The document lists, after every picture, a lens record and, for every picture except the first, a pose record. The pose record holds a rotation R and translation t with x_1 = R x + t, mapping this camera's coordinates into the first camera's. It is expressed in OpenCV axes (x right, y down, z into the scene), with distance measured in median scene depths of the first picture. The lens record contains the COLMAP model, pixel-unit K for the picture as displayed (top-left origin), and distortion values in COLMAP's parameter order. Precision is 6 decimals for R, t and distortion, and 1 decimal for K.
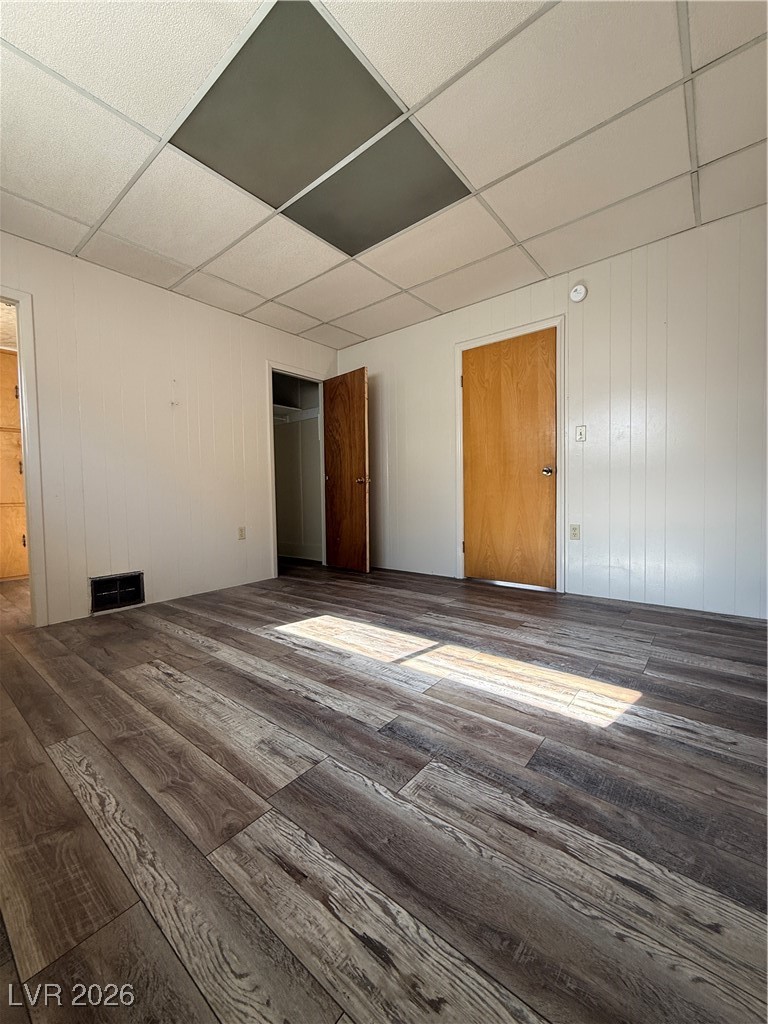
lens RADIAL K [[408.4, 0, 384.0], [0, 408.4, 512.0], [0, 0, 1]] dist [0.001575, -0.000106]
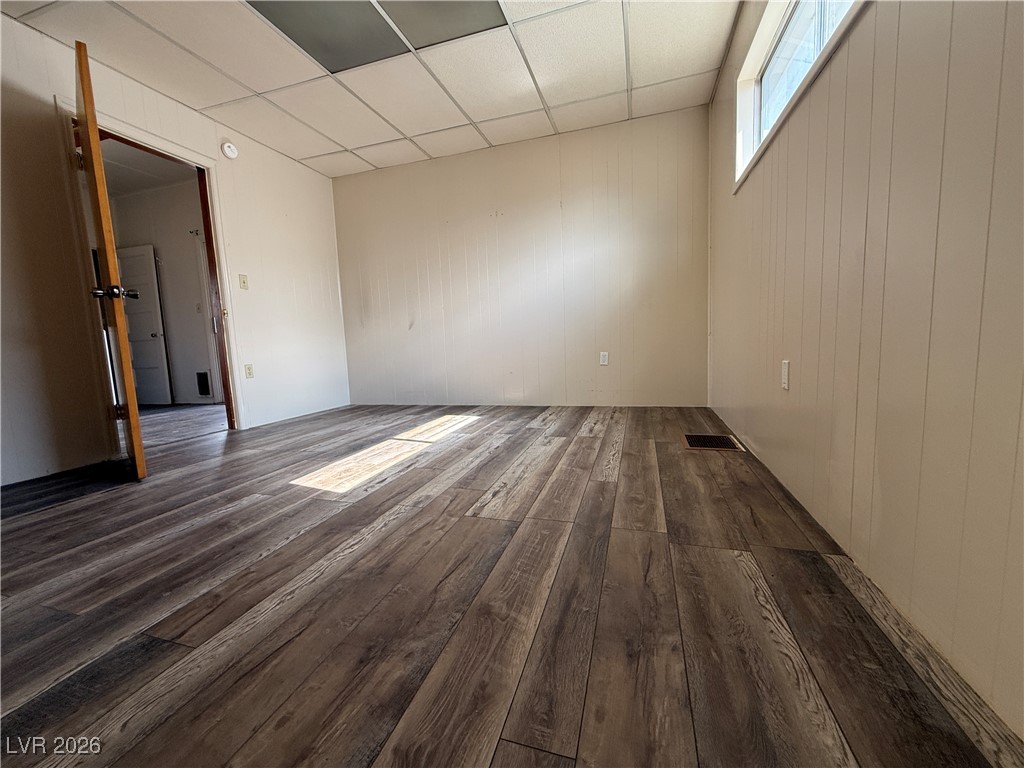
lens RADIAL K [[408.4, 0, 510.7], [0, 408.4, 385.5], [0, 0, 1]] dist [0.001575, -0.000106]
pose [[-0.373469, -0.065959, 0.925295, -1.180044], [0.090064, 0.990178, 0.106936, 0.047797], [-0.923260, 0.123273, -0.363860, 1.085900]]
